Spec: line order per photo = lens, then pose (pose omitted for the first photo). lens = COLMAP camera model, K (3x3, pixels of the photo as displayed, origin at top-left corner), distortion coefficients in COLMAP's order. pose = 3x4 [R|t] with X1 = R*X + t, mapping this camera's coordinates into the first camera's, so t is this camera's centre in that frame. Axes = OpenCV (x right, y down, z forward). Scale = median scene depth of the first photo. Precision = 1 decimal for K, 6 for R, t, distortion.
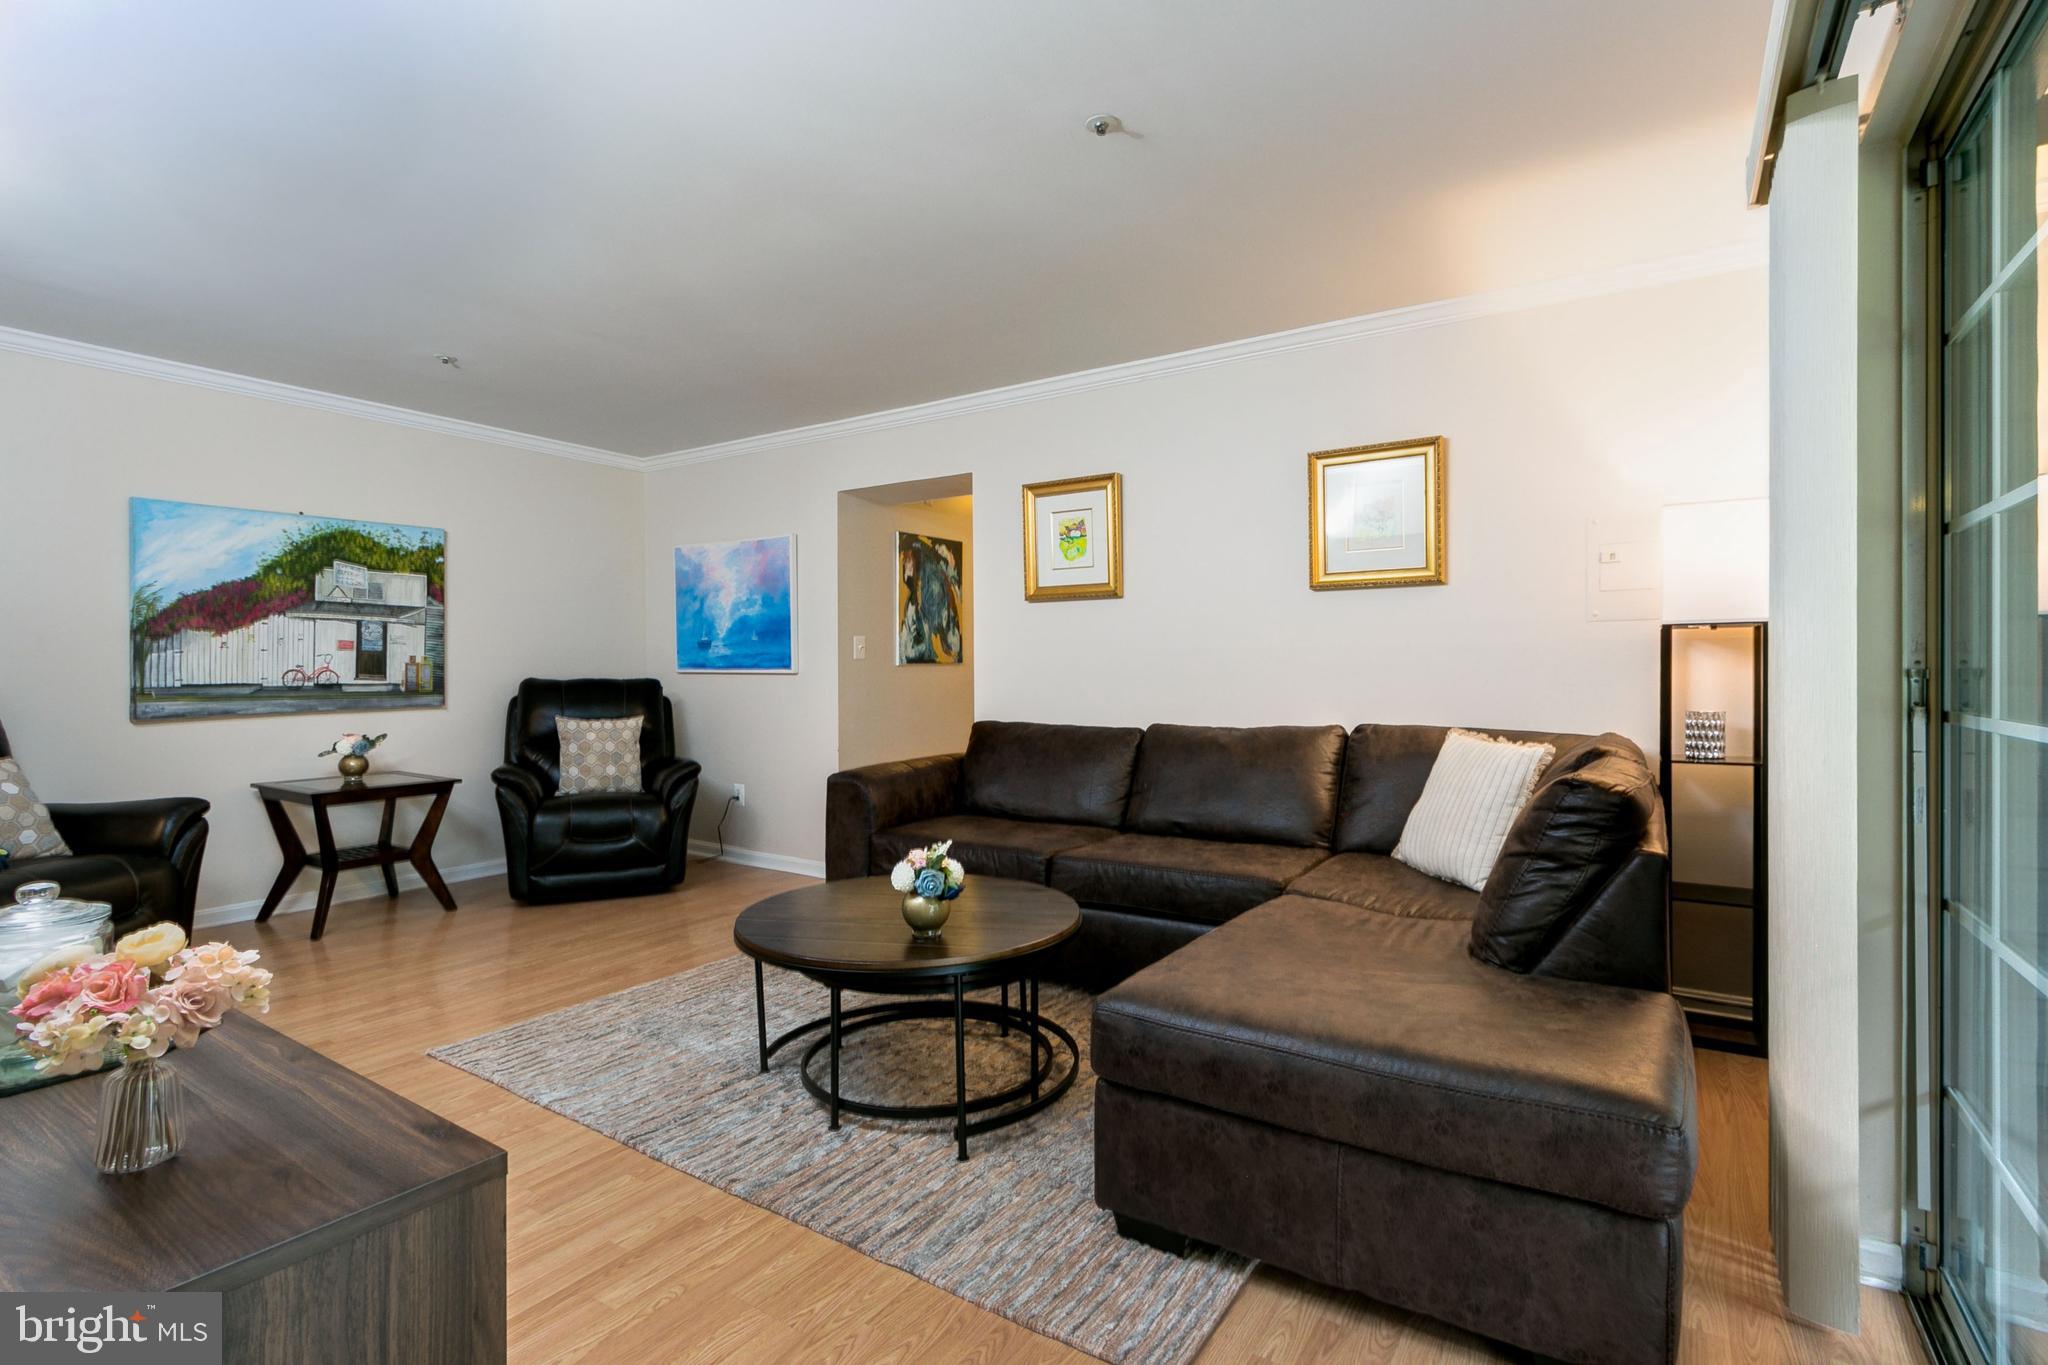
lens RADIAL K [[962.3, 0, 1019.1], [0, 962.3, 674.1], [0, 0, 1]] dist [0.003461, -0.001962]
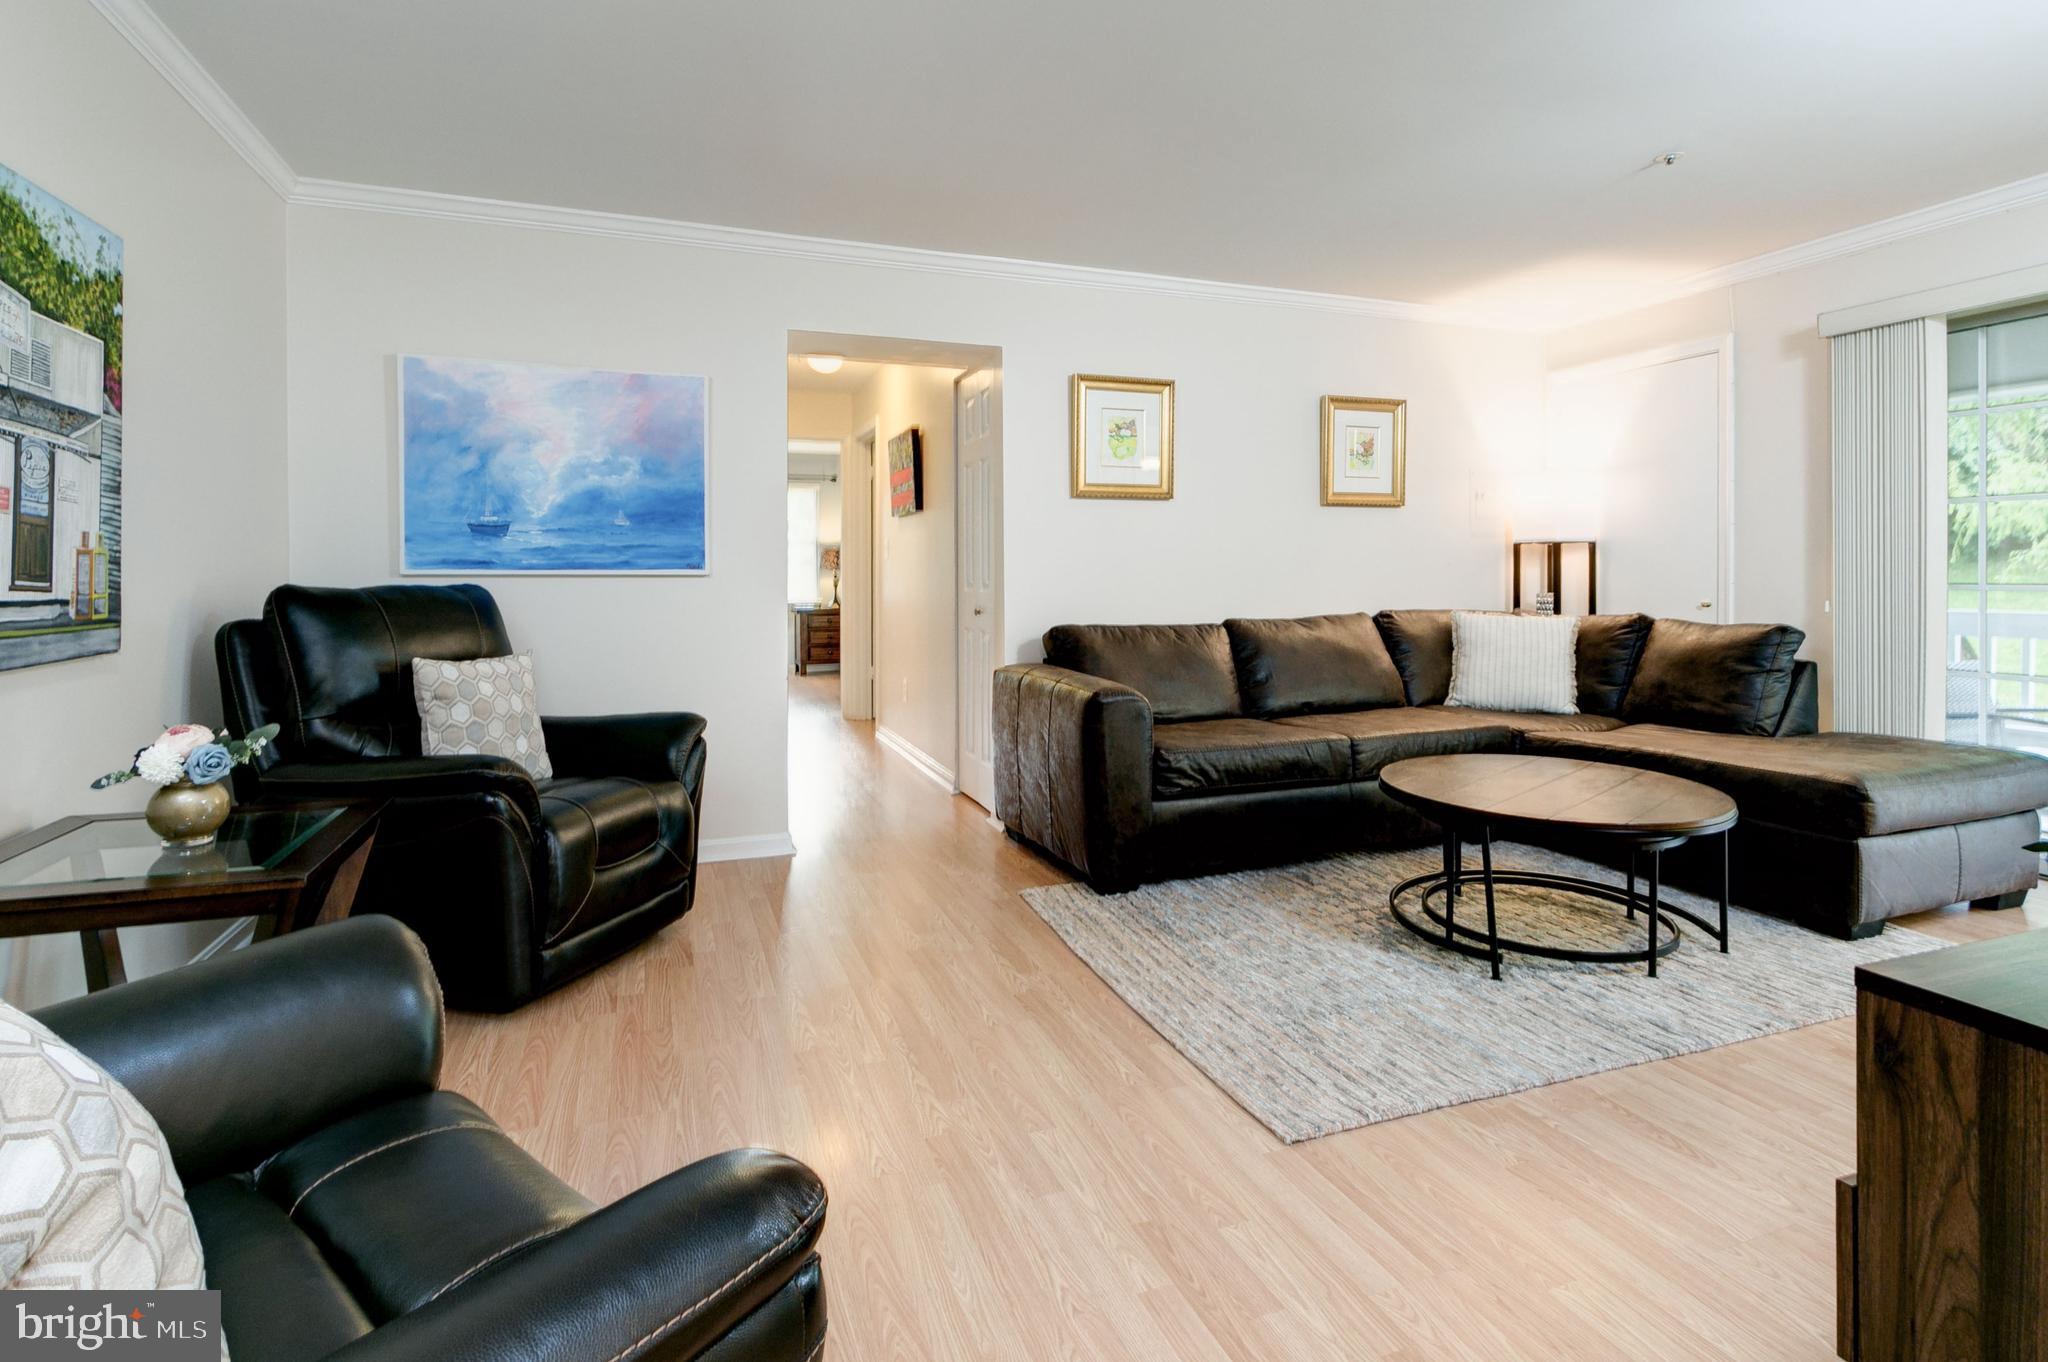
lens RADIAL K [[962.3, 0, 989.0], [0, 962.3, 593.8], [0, 0, 1]] dist [0.003461, -0.001962]
pose [[0.612636, -0.017196, 0.790178, -0.863621], [0.005343, 0.999831, 0.017616, 0.002324], [-0.790347, -0.006570, 0.612624, 0.530811]]
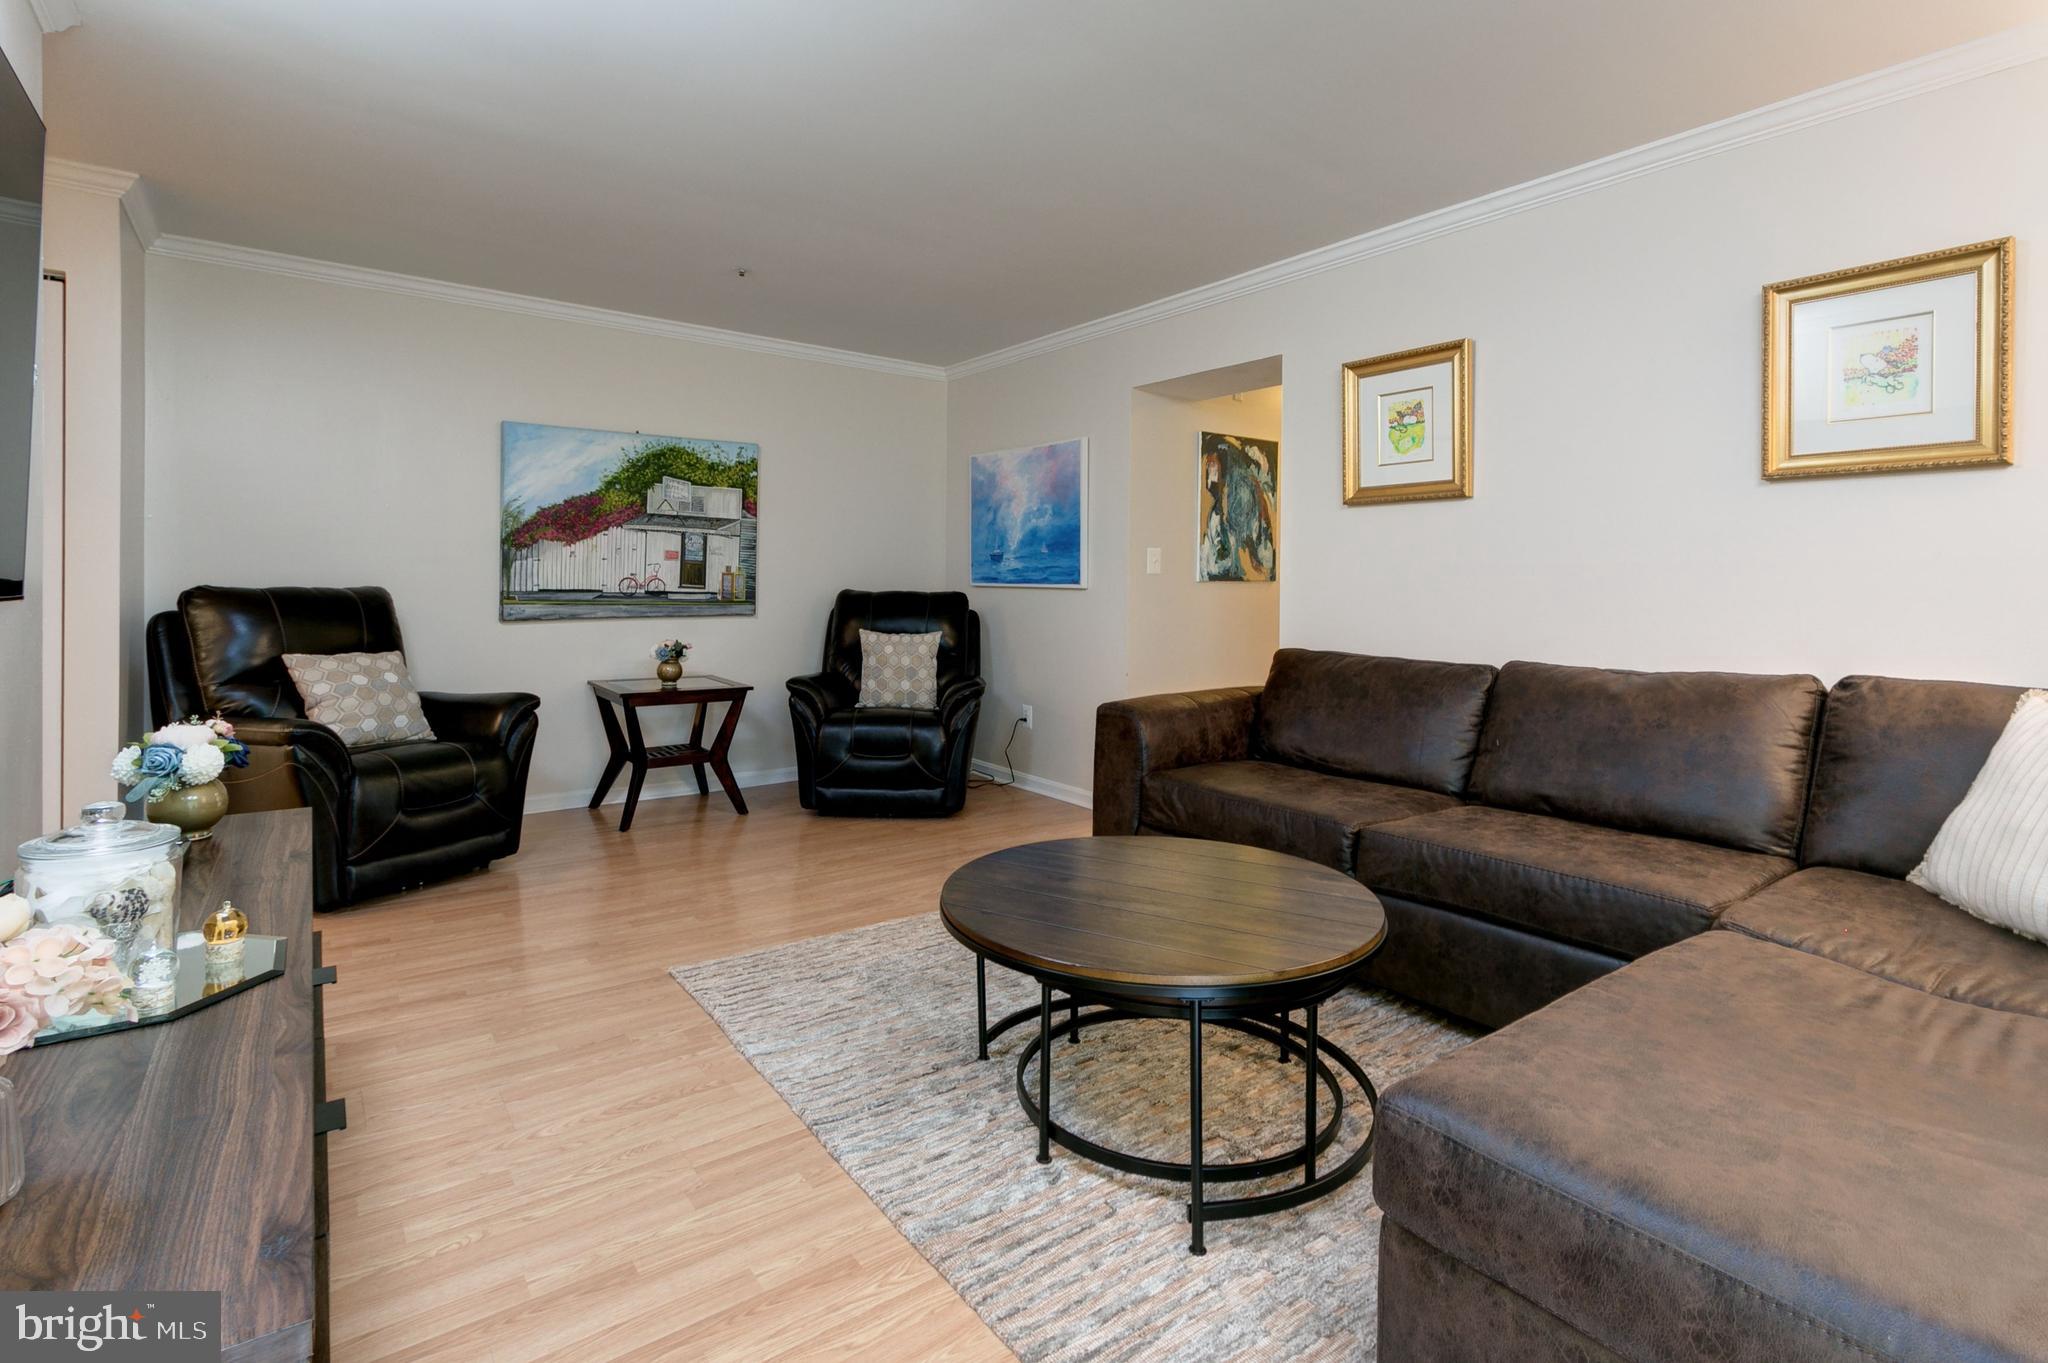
lens RADIAL K [[962.3, 0, 1023.4], [0, 962.3, 594.0], [0, 0, 1]] dist [0.003461, -0.001962]
pose [[0.941044, 0.018392, -0.337785, 0.031559], [-0.017786, 0.999830, 0.004890, 0.000705], [0.337817, 0.001406, 0.941211, 0.147764]]
